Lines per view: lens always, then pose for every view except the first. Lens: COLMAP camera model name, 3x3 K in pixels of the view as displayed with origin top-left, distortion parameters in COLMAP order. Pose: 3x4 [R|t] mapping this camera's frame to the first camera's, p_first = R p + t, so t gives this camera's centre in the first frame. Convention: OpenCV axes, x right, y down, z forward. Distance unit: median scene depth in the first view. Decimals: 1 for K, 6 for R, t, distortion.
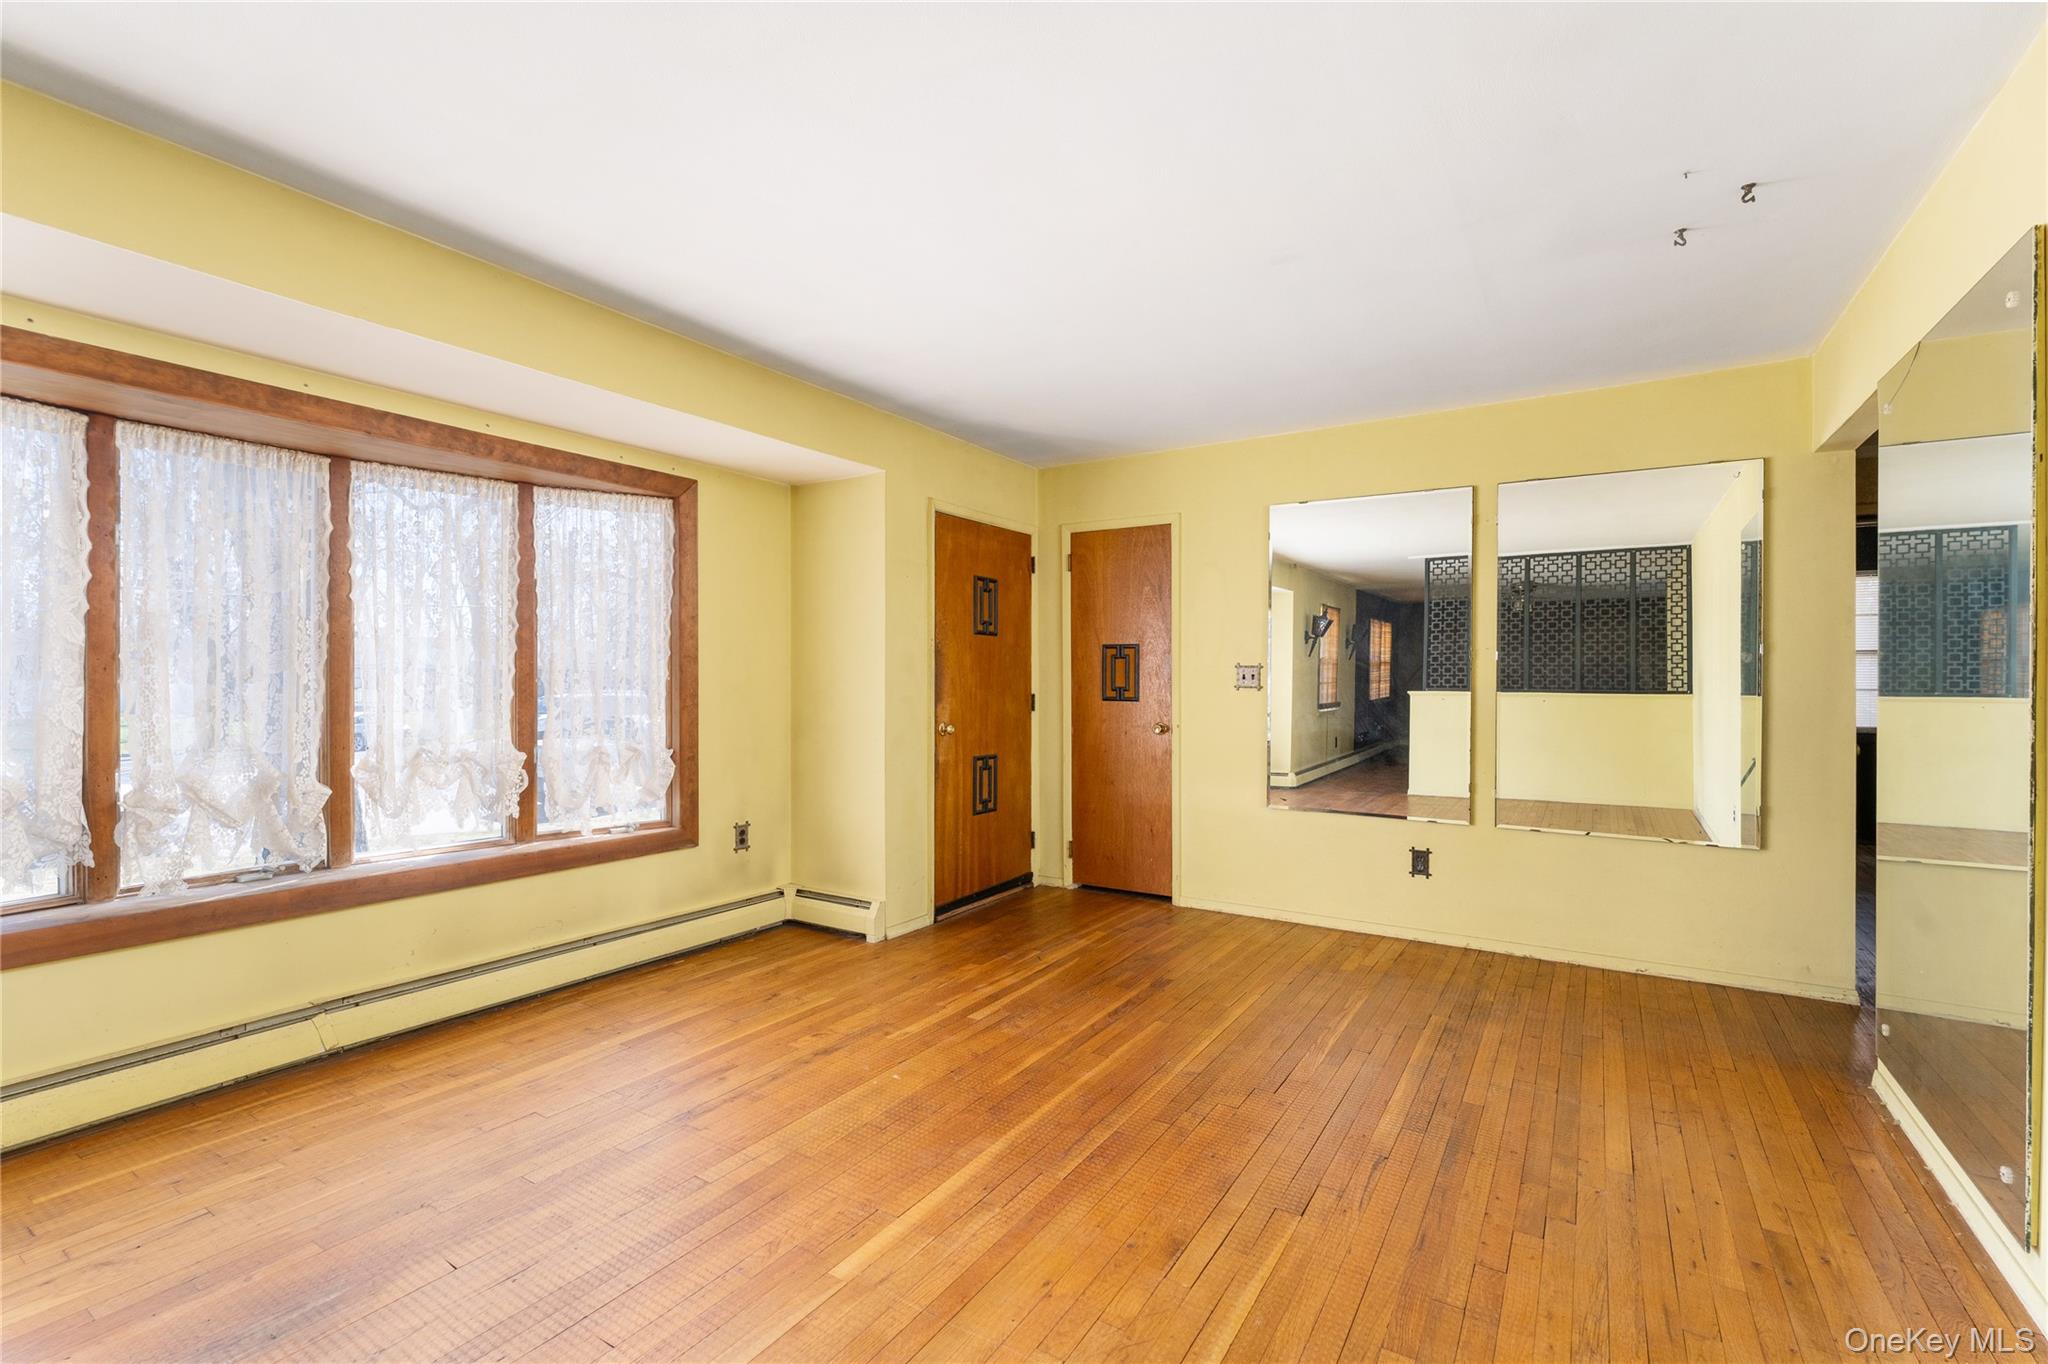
lens RADIAL K [[878.8, 0, 1024.0], [0, 878.8, 682.0], [0, 0, 1]] dist [-0.000612, -0.000023]
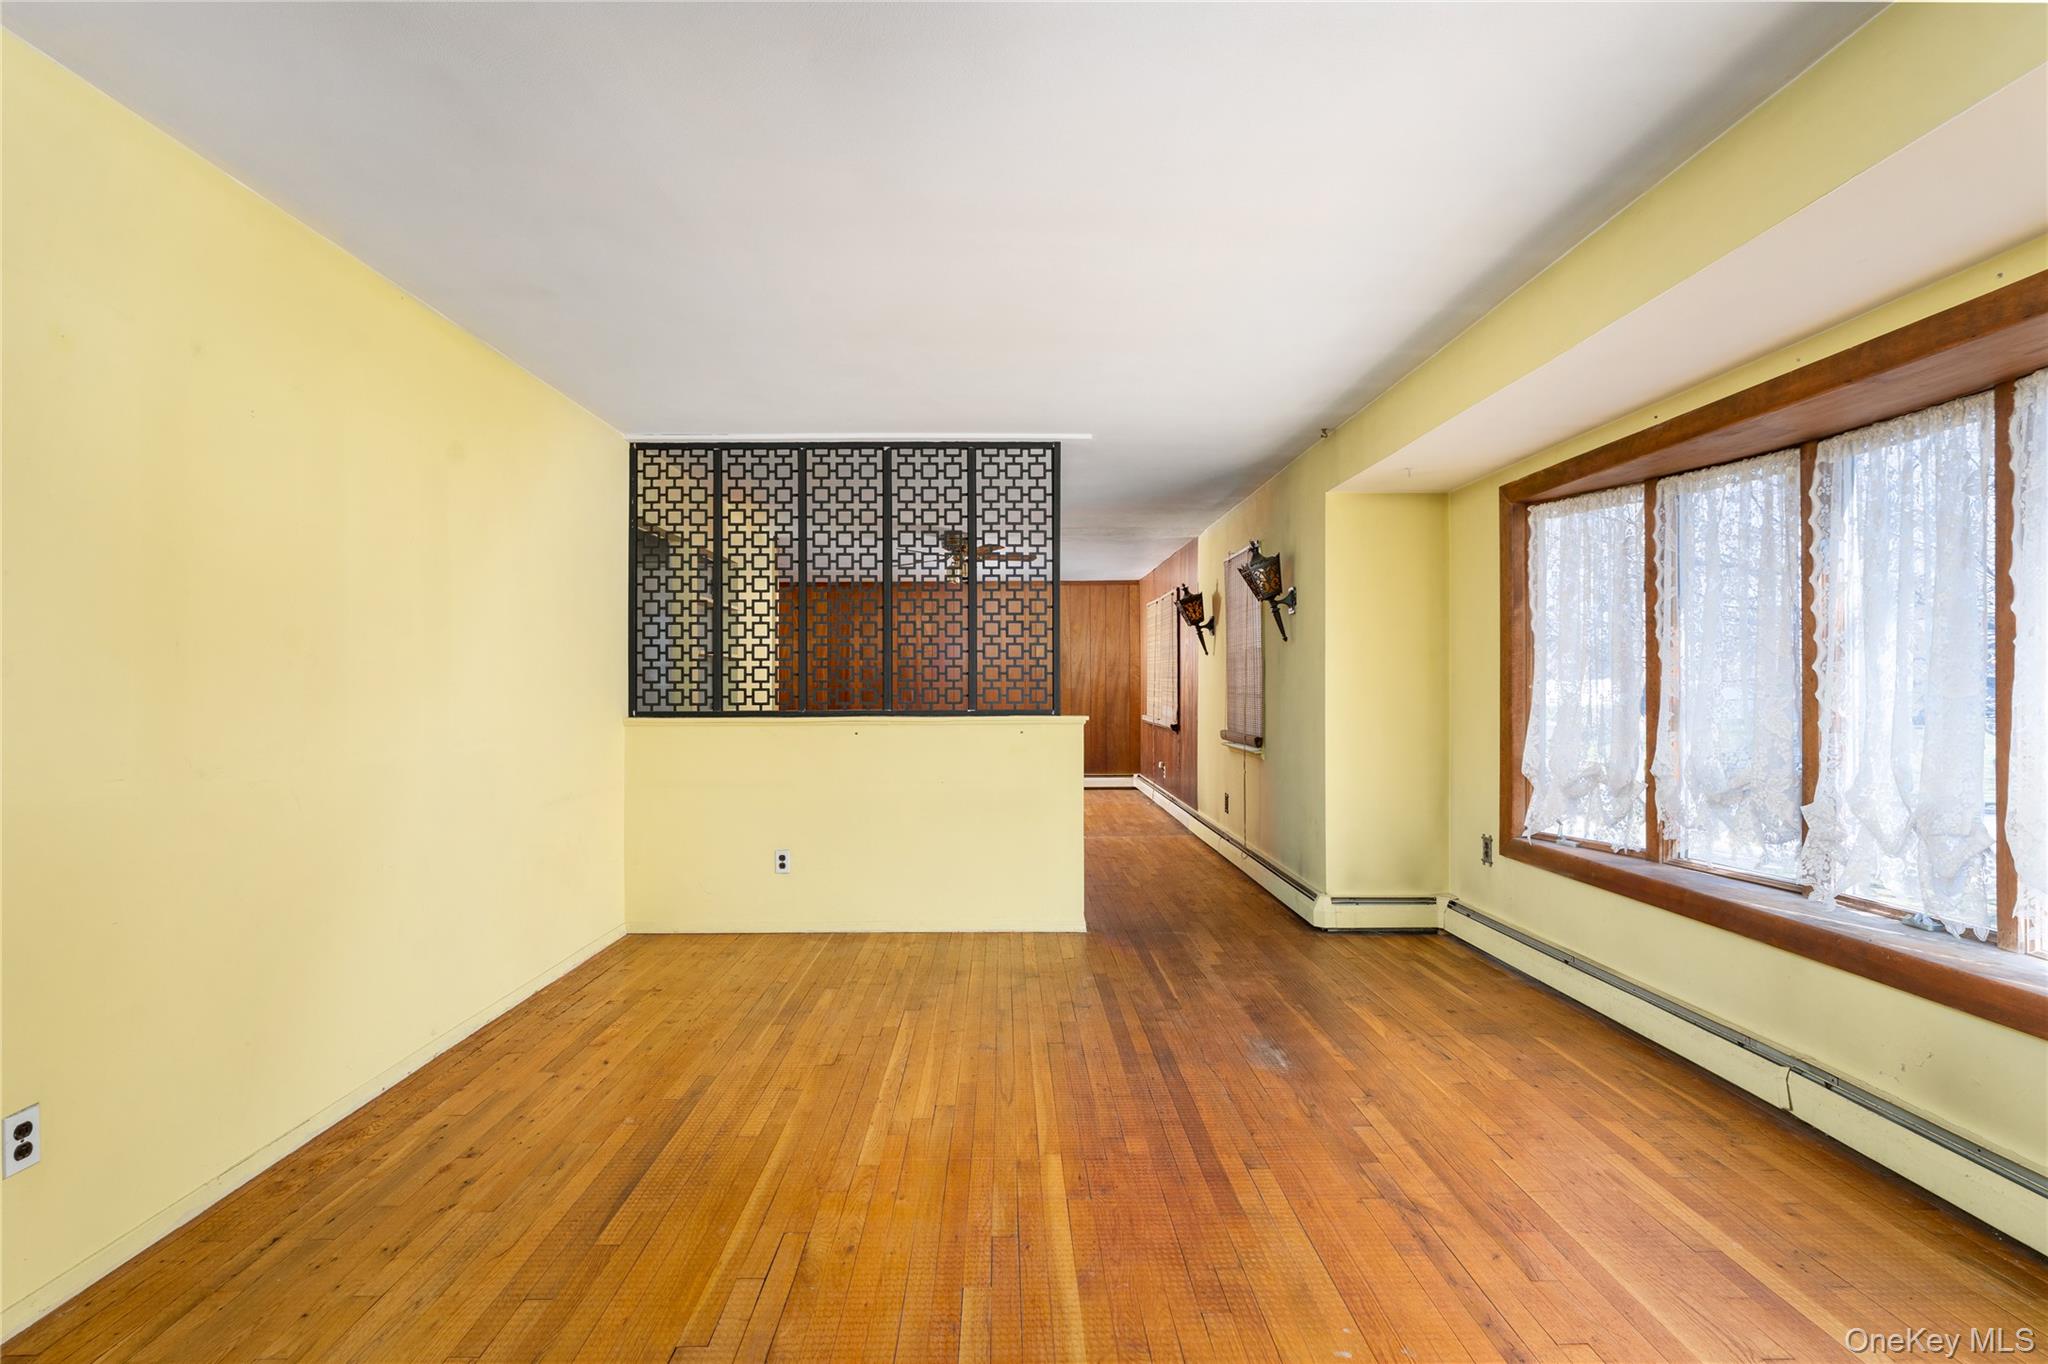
lens RADIAL K [[1060.6, 0, 1024.0], [0, 1060.6, 682.0], [0, 0, 1]] dist [0.002548, 0.000495]
pose [[-0.837274, -0.001971, -0.546780, 0.428258], [-0.002939, 0.999995, 0.000895, -0.009694], [0.546776, 0.002356, -0.837276, 1.460528]]
